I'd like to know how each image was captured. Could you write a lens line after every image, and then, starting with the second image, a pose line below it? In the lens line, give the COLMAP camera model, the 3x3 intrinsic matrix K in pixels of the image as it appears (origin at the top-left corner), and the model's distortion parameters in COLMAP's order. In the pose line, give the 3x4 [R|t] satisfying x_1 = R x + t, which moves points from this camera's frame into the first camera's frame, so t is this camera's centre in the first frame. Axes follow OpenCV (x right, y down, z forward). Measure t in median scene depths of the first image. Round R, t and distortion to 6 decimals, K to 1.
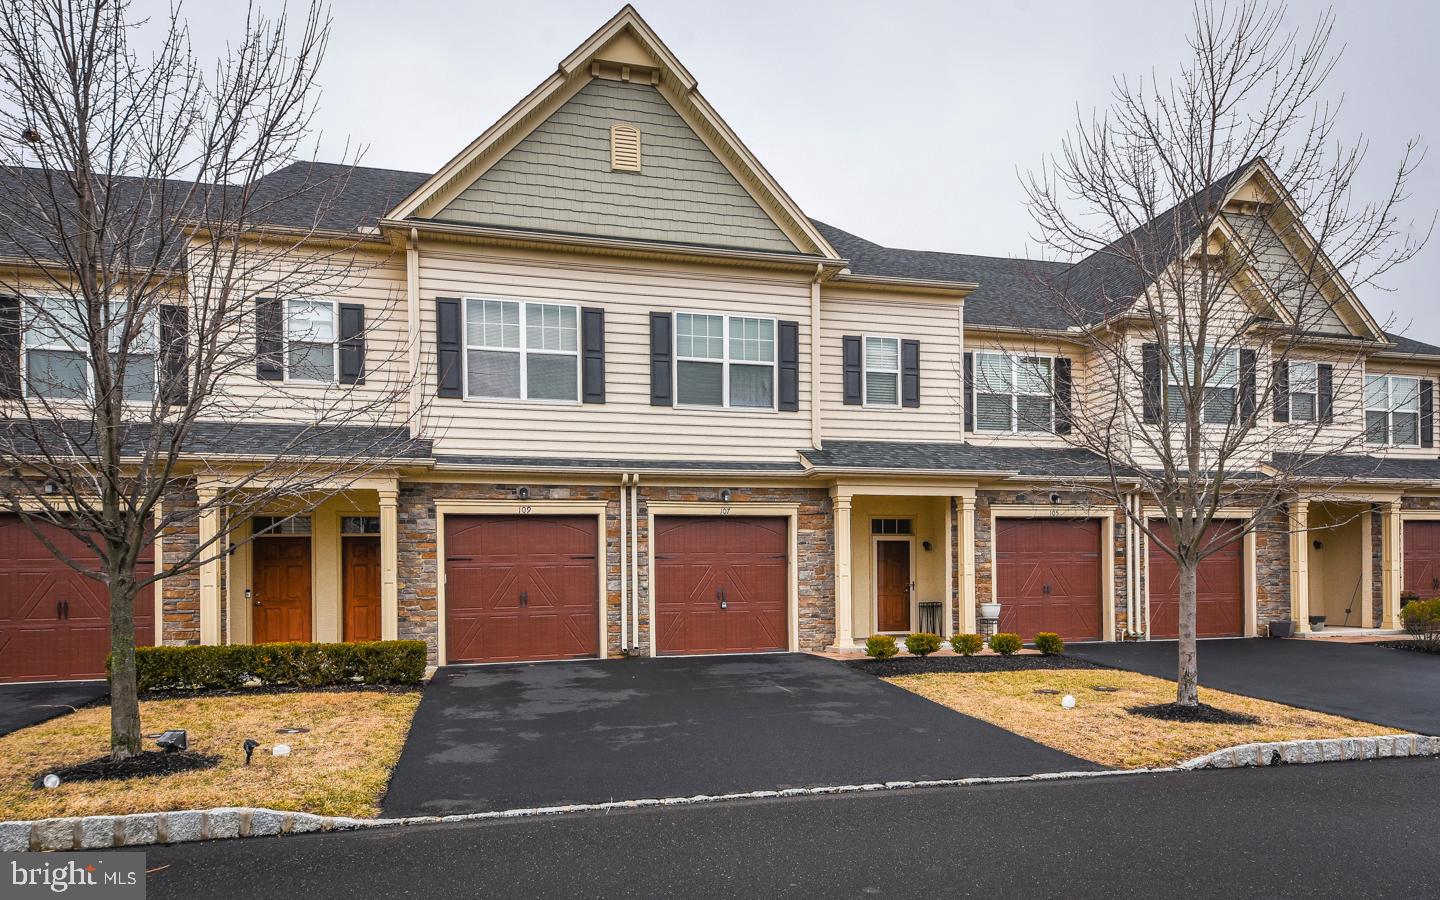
lens RADIAL K [[690.2, 0, 718.1], [0, 690.2, 391.1], [0, 0, 1]] dist [0.066210, -0.036873]
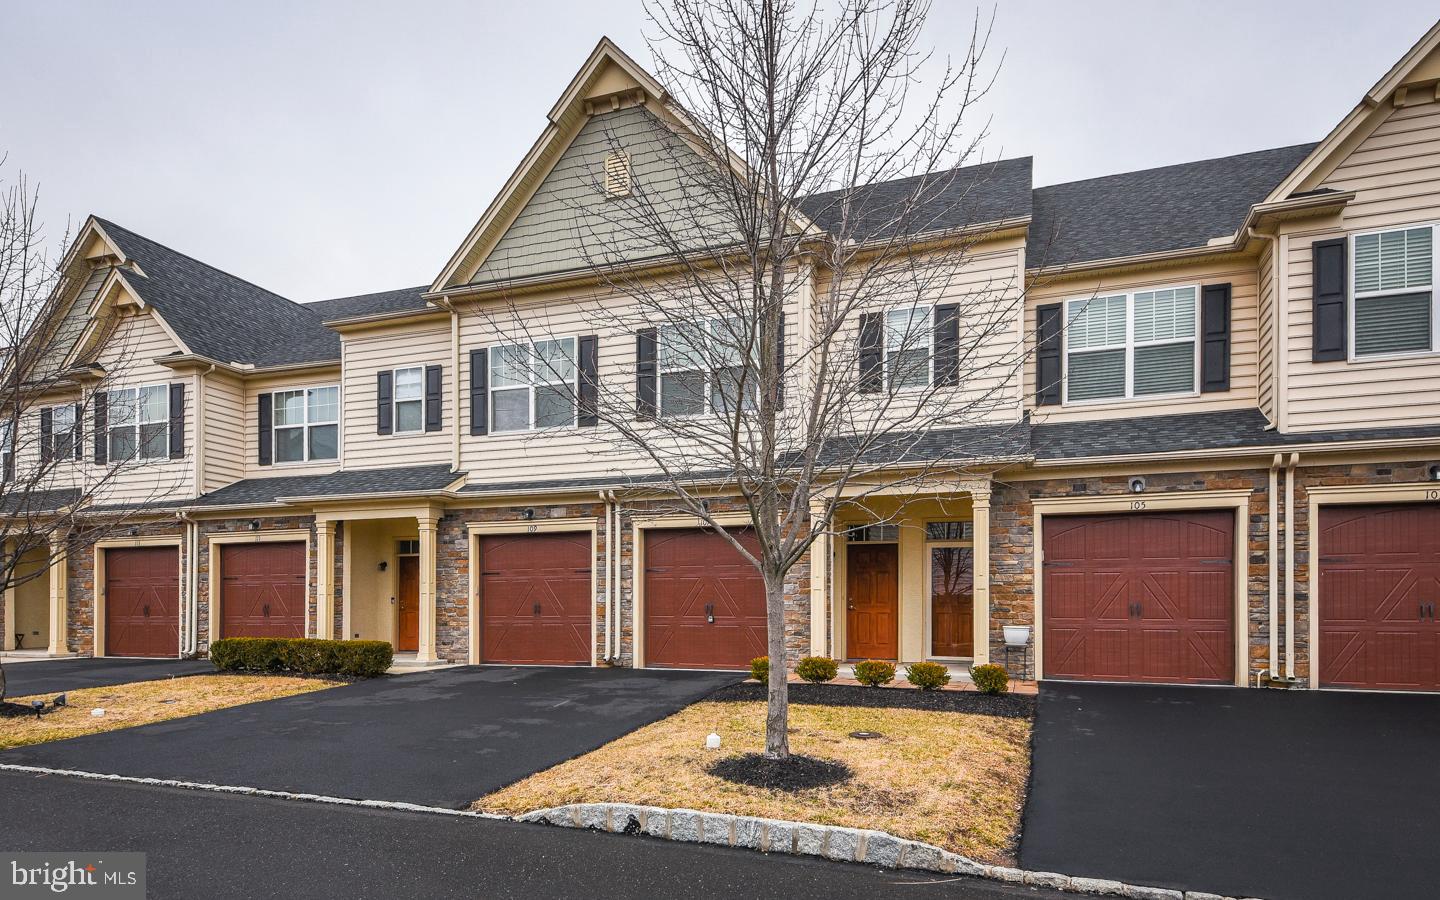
lens RADIAL K [[714.9, 0, 705.4], [0, 714.9, 396.3], [0, 0, 1]] dist [0.068188, -0.034514]
pose [[0.865151, -0.124490, -0.485814, 0.534370], [0.128665, 0.991375, -0.024911, 0.024407], [0.484726, -0.040956, 0.873707, 0.133561]]
